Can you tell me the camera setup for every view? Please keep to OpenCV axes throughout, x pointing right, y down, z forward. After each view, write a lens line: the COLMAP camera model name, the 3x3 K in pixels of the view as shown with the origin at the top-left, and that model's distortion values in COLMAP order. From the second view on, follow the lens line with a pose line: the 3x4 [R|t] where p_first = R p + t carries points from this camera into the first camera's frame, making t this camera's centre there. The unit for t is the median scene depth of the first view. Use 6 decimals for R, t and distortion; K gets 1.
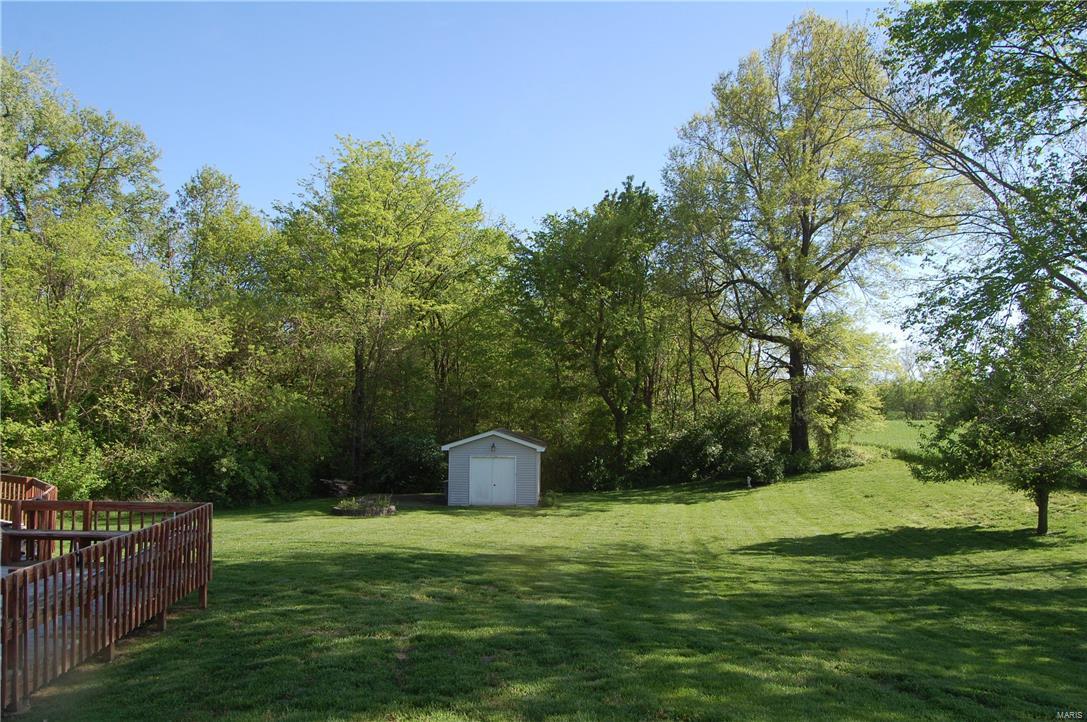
lens RADIAL K [[855.1, 0, 555.9], [0, 855.1, 368.1], [0, 0, 1]] dist [-0.092176, 0.037994]
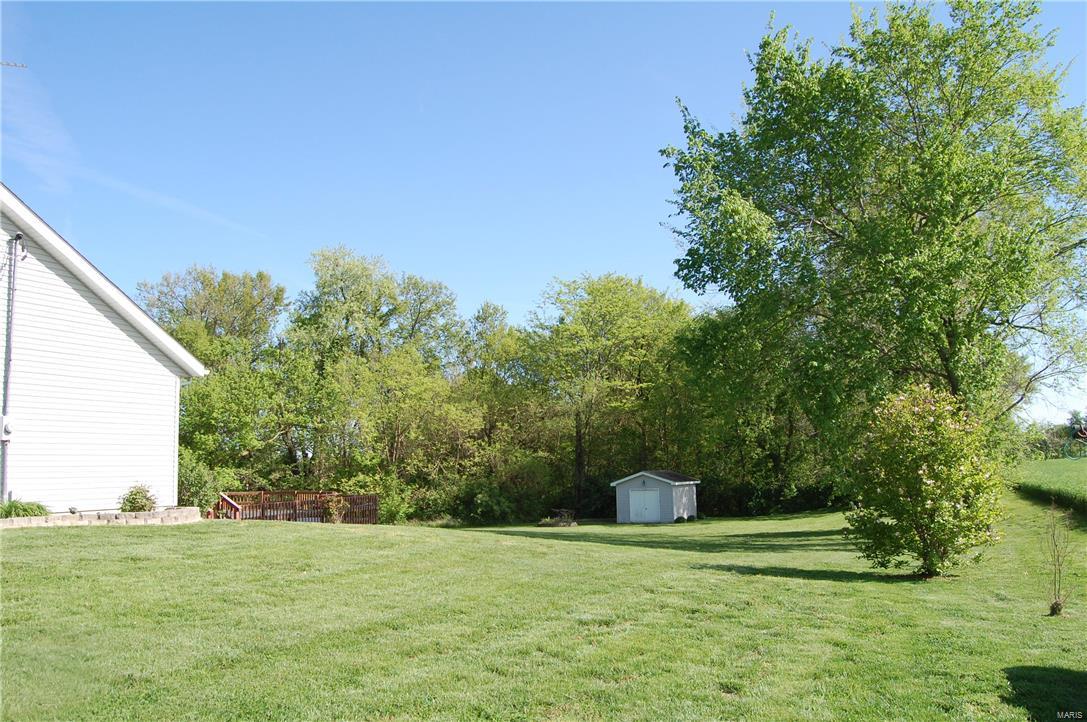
lens RADIAL K [[855.1, 0, 555.9], [0, 855.1, 368.1], [0, 0, 1]] dist [-0.092176, 0.037994]
pose [[0.903458, -0.082370, -0.420690, 0.406301], [0.054834, 0.995510, -0.077158, 0.000308], [0.425156, 0.046641, 0.903918, -0.389298]]
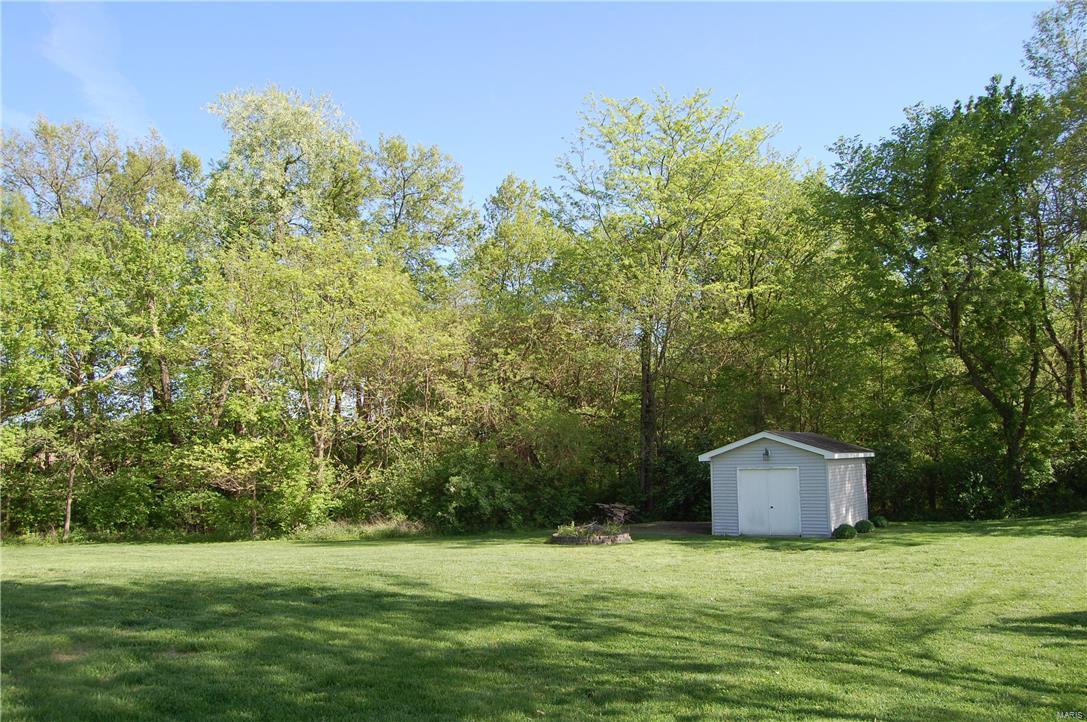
lens RADIAL K [[855.1, 0, 555.9], [0, 855.1, 368.1], [0, 0, 1]] dist [-0.092176, 0.037994]
pose [[0.847248, -0.081117, -0.524967, 0.153017], [0.055965, 0.996402, -0.063641, 0.052234], [0.528241, 0.024540, 0.848740, 0.274575]]
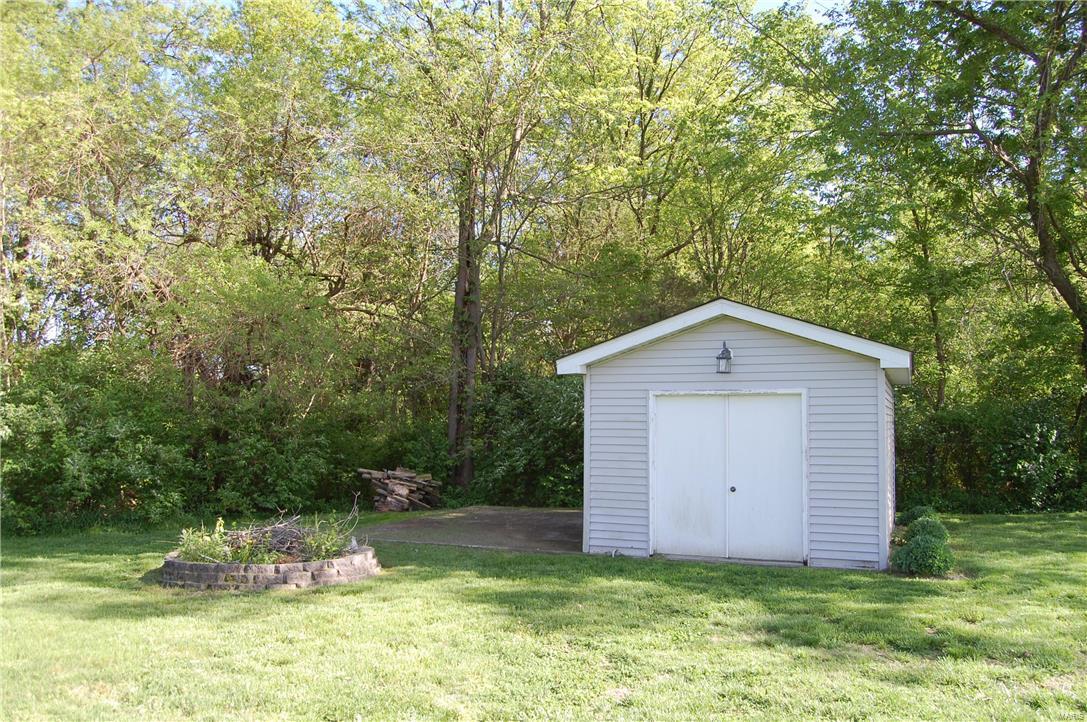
lens RADIAL K [[855.1, 0, 555.9], [0, 855.1, 368.1], [0, 0, 1]] dist [-0.092176, 0.037994]
pose [[0.924604, -0.029755, -0.379766, -0.015043], [0.026876, 0.999556, -0.012881, 0.093061], [0.379981, 0.001703, 0.924993, 0.672340]]
